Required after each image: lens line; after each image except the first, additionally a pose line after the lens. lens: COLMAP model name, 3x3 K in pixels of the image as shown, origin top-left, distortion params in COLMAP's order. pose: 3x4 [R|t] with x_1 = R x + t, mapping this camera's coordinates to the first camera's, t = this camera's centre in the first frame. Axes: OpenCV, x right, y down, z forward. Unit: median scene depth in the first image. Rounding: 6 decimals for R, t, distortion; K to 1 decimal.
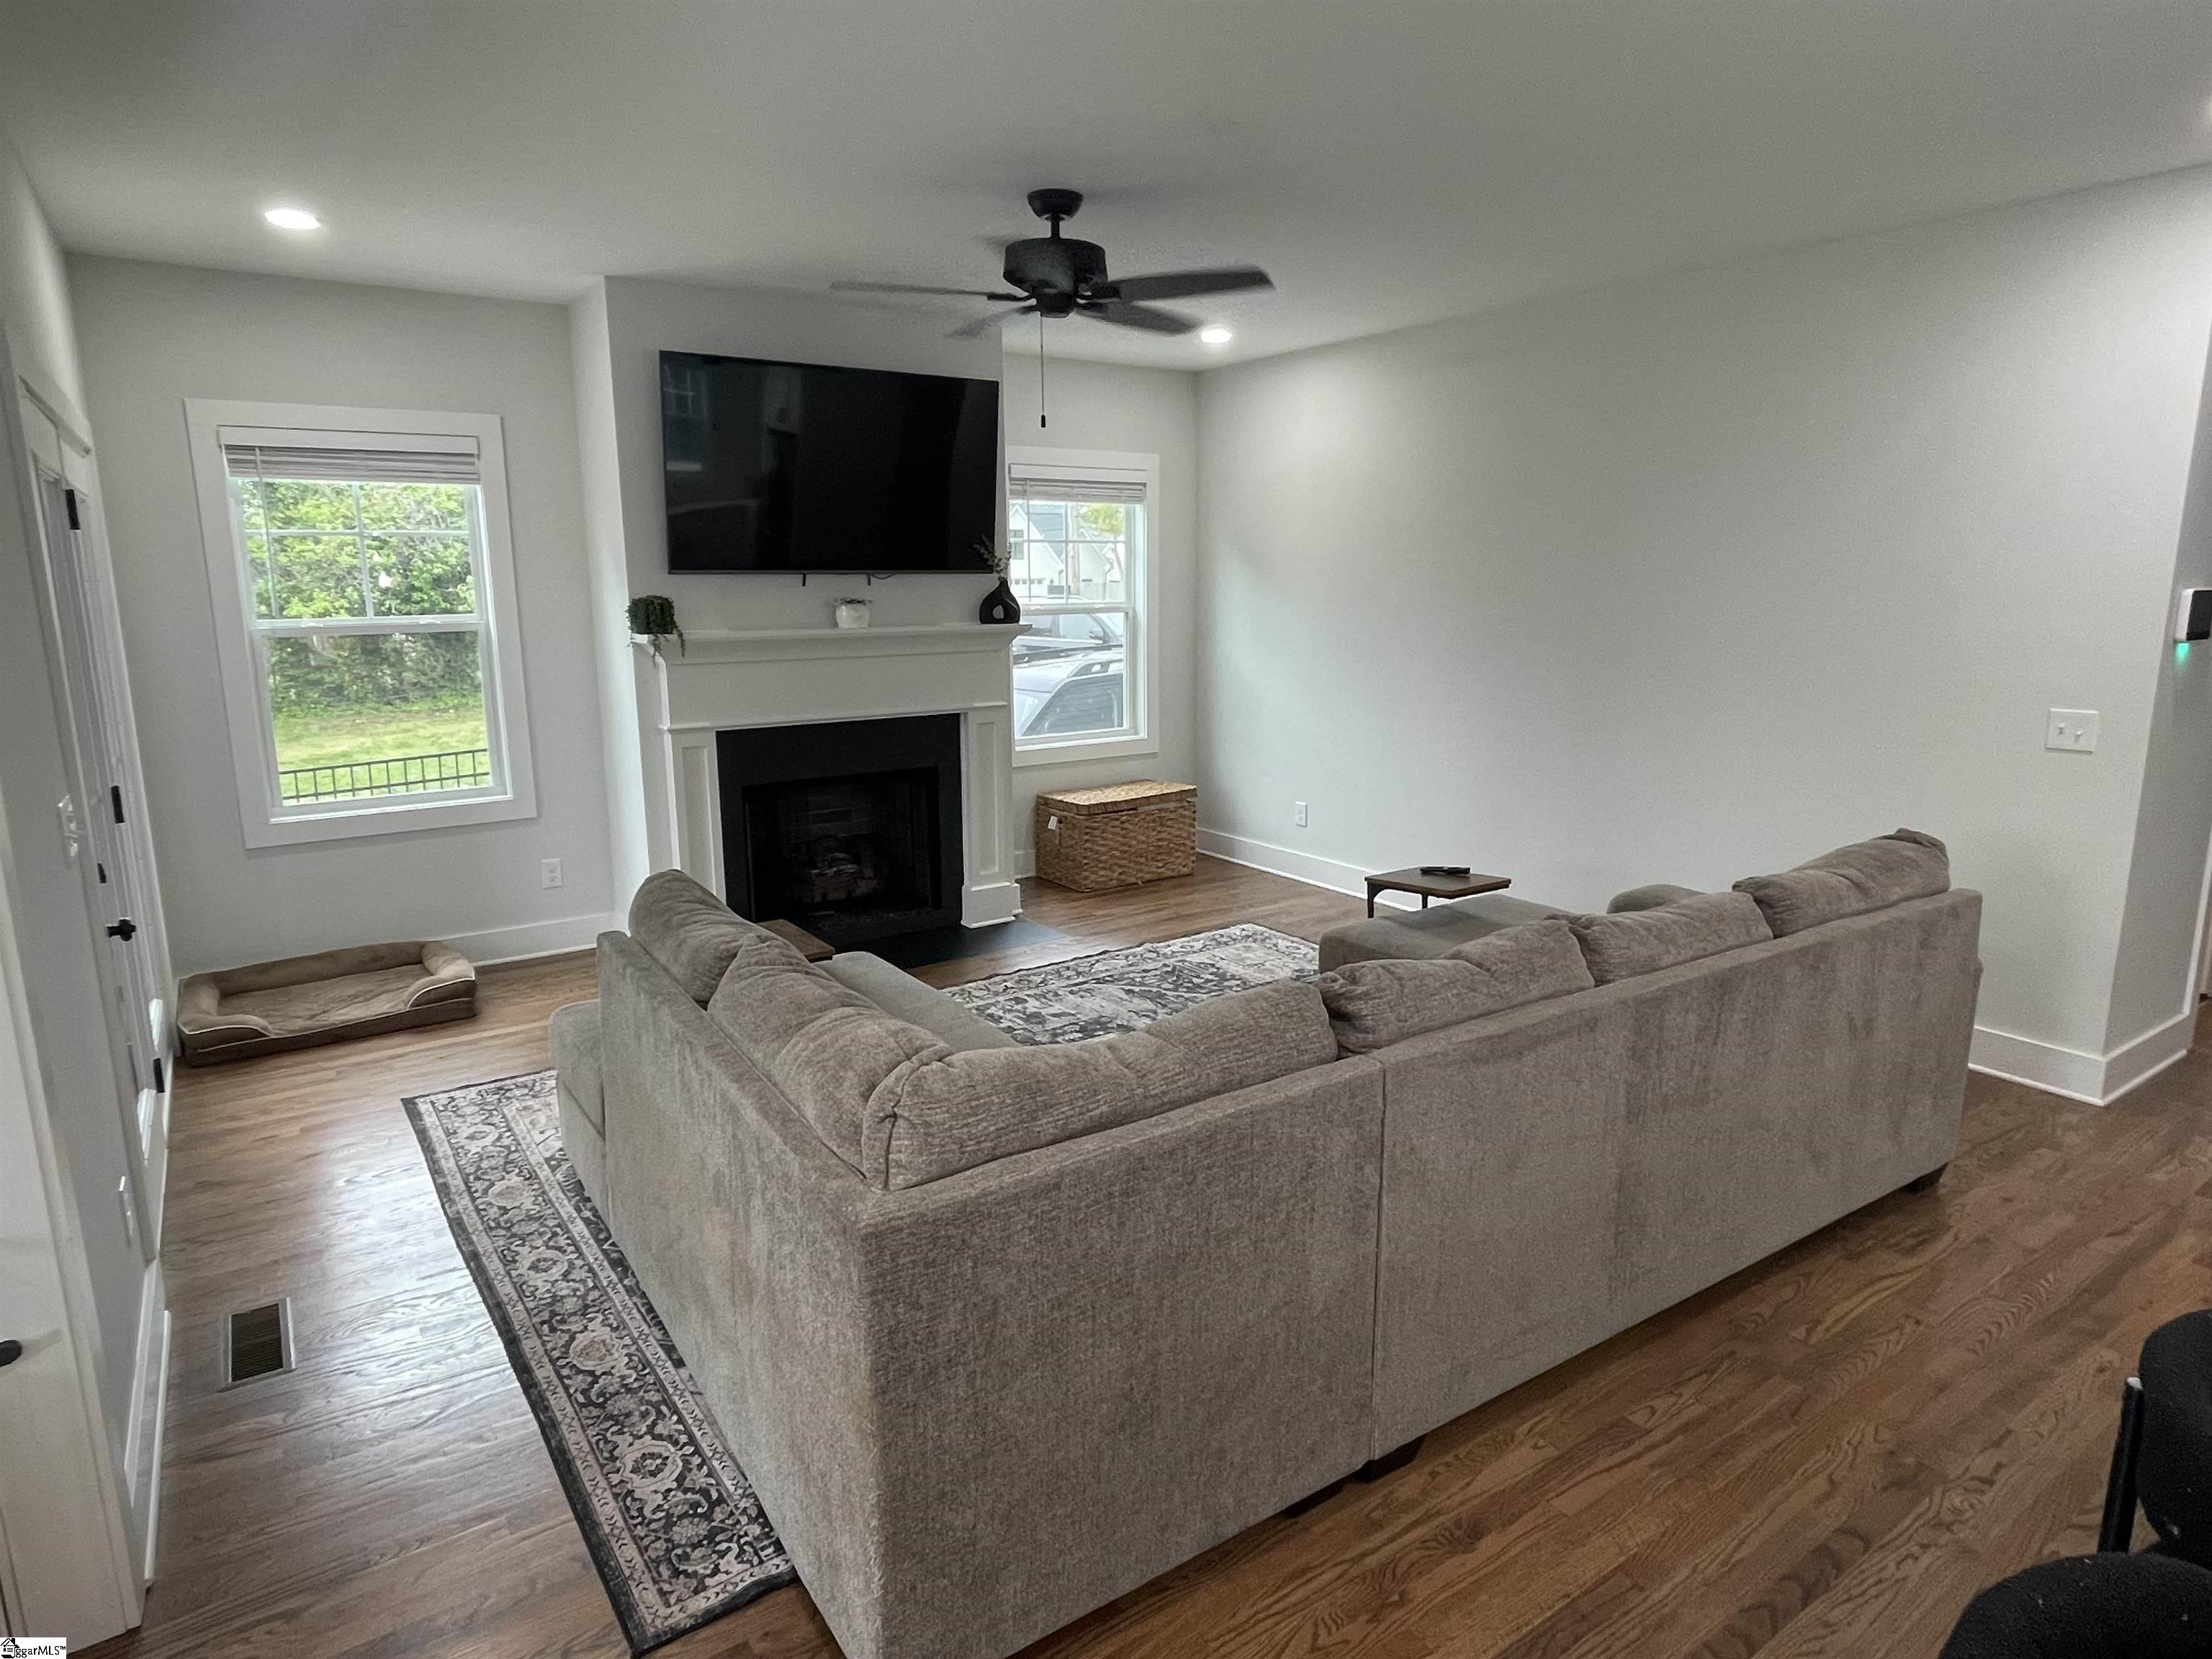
lens RADIAL K [[1252.5, 0, 1101.5], [0, 1252.5, 822.9], [0, 0, 1]] dist [-0.000346, 0.000605]
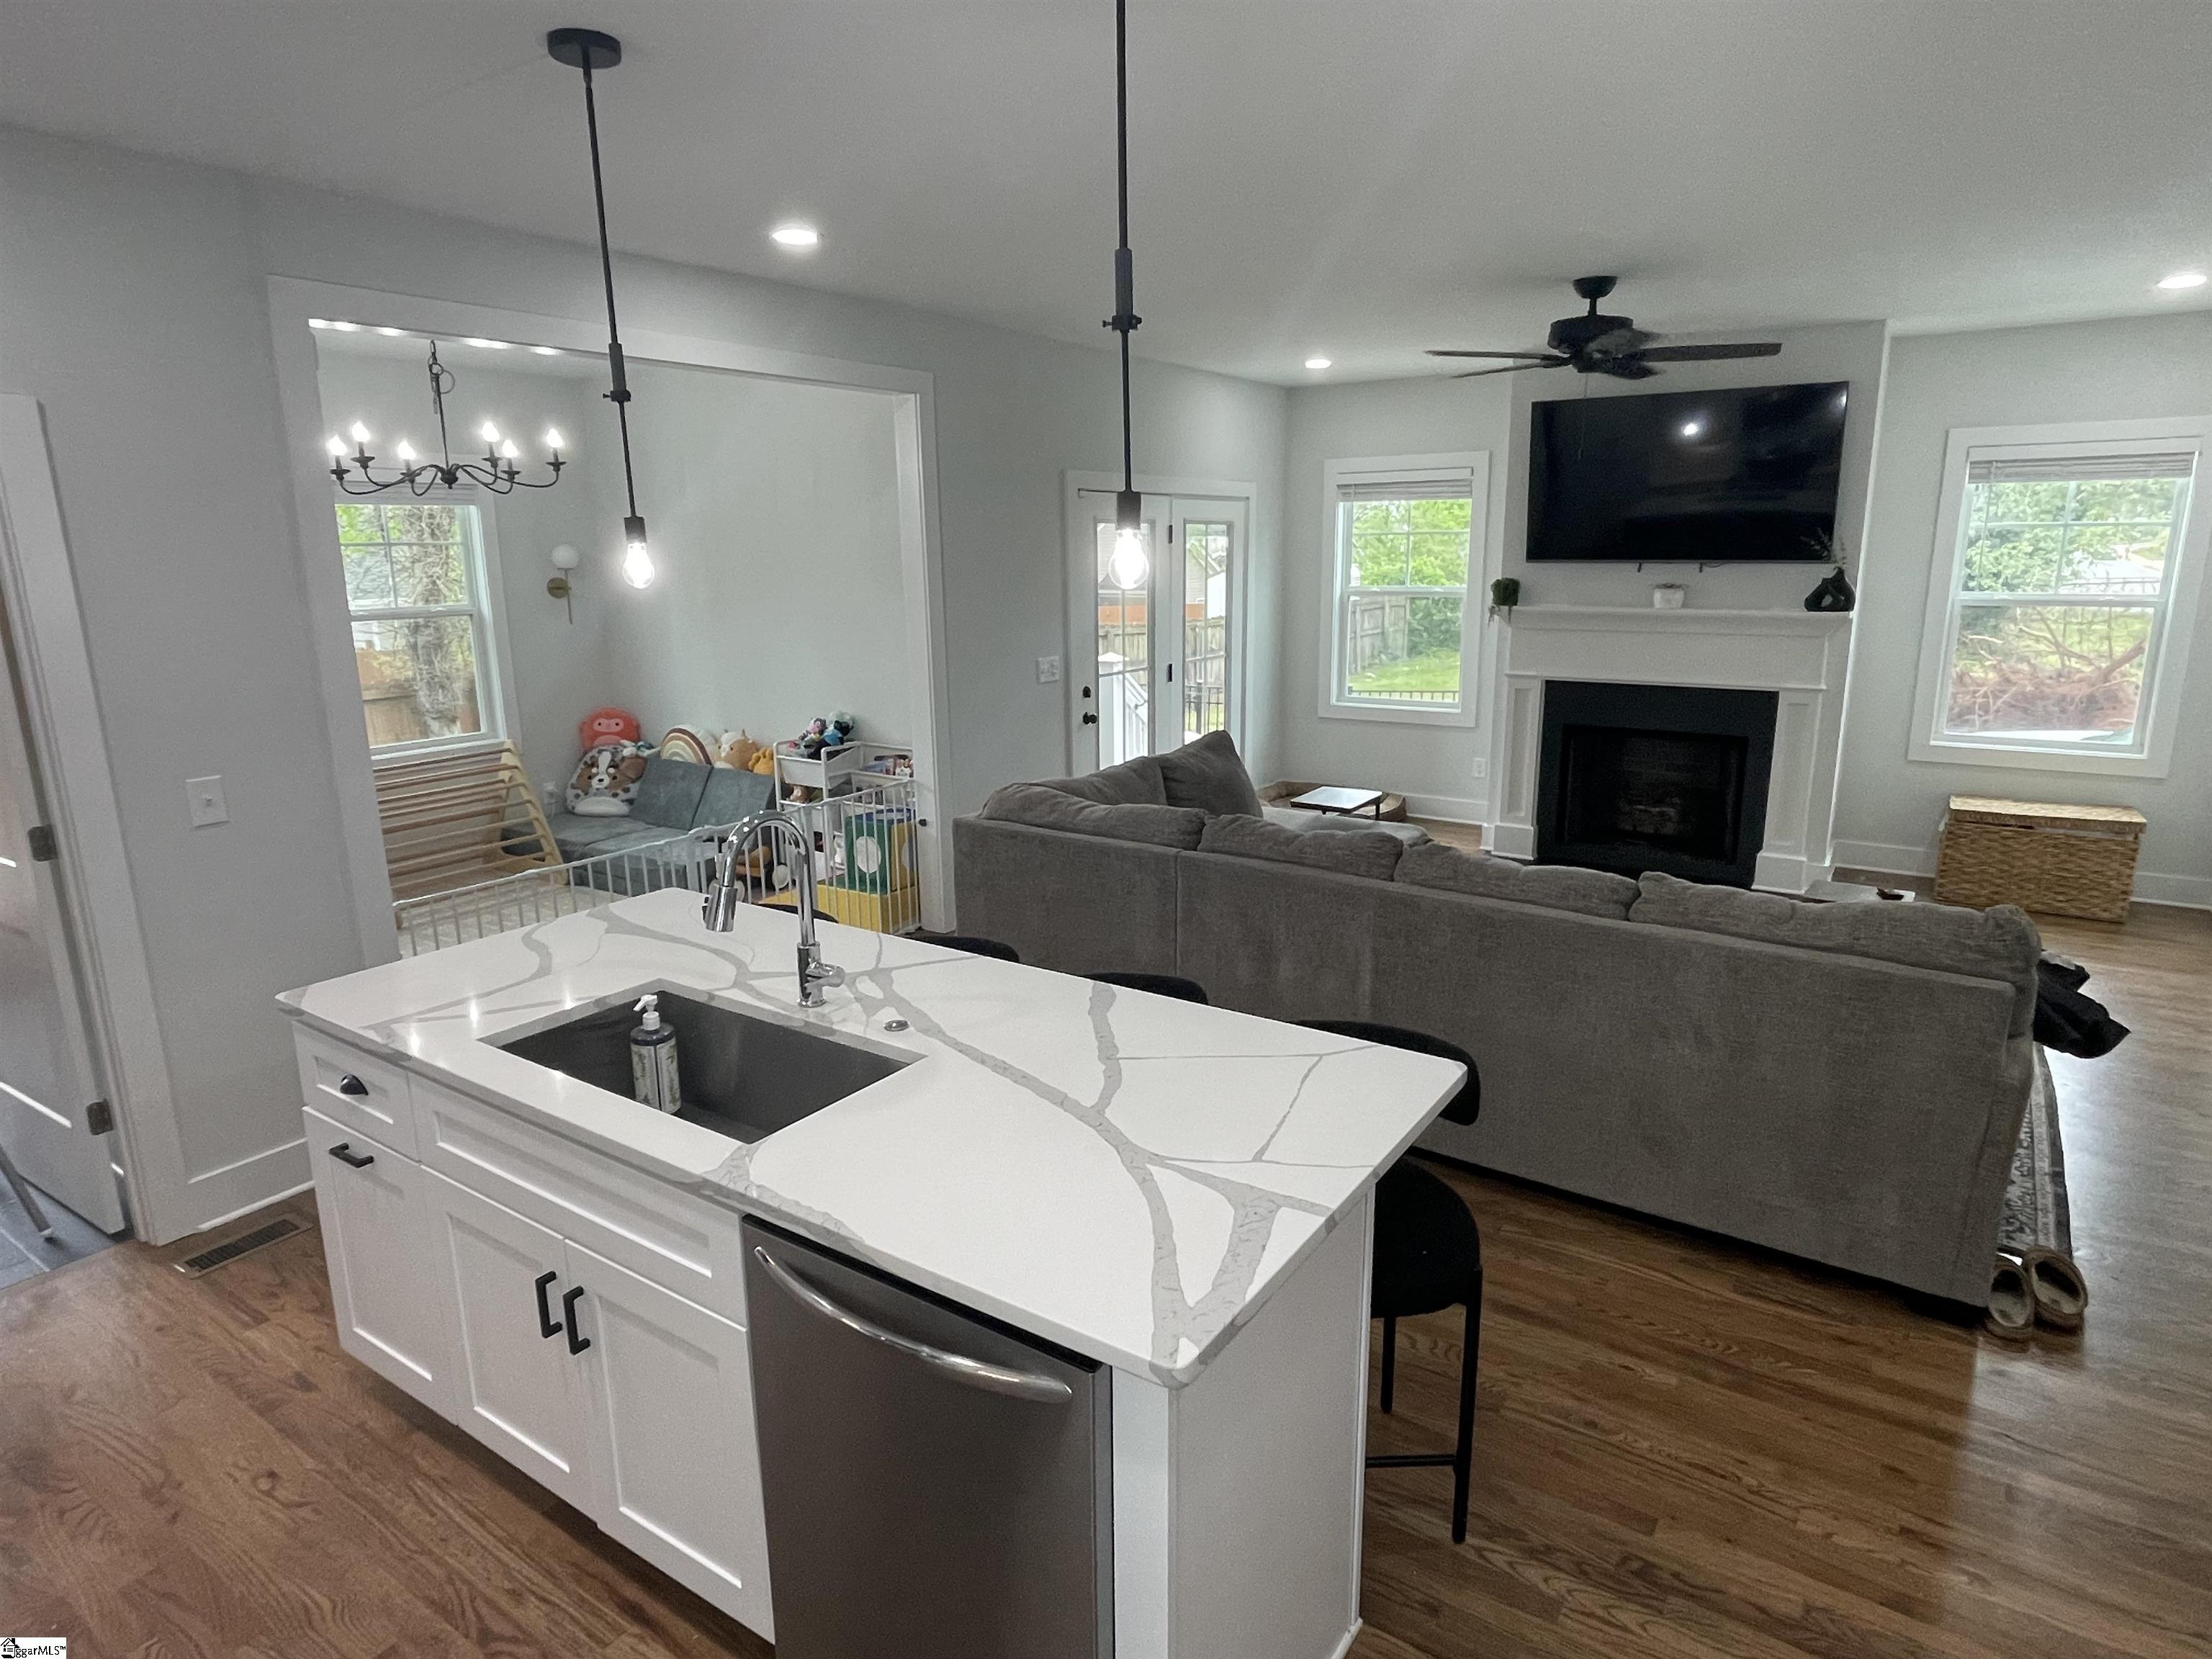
lens RADIAL K [[1252.5, 0, 1106.7], [0, 1252.5, 833.7], [0, 0, 1]] dist [-0.000346, 0.000605]
pose [[0.362054, 0.213999, -0.907260, 0.739130], [-0.171148, 0.972006, 0.160972, -0.046517], [0.916310, 0.096995, 0.388545, 0.061819]]
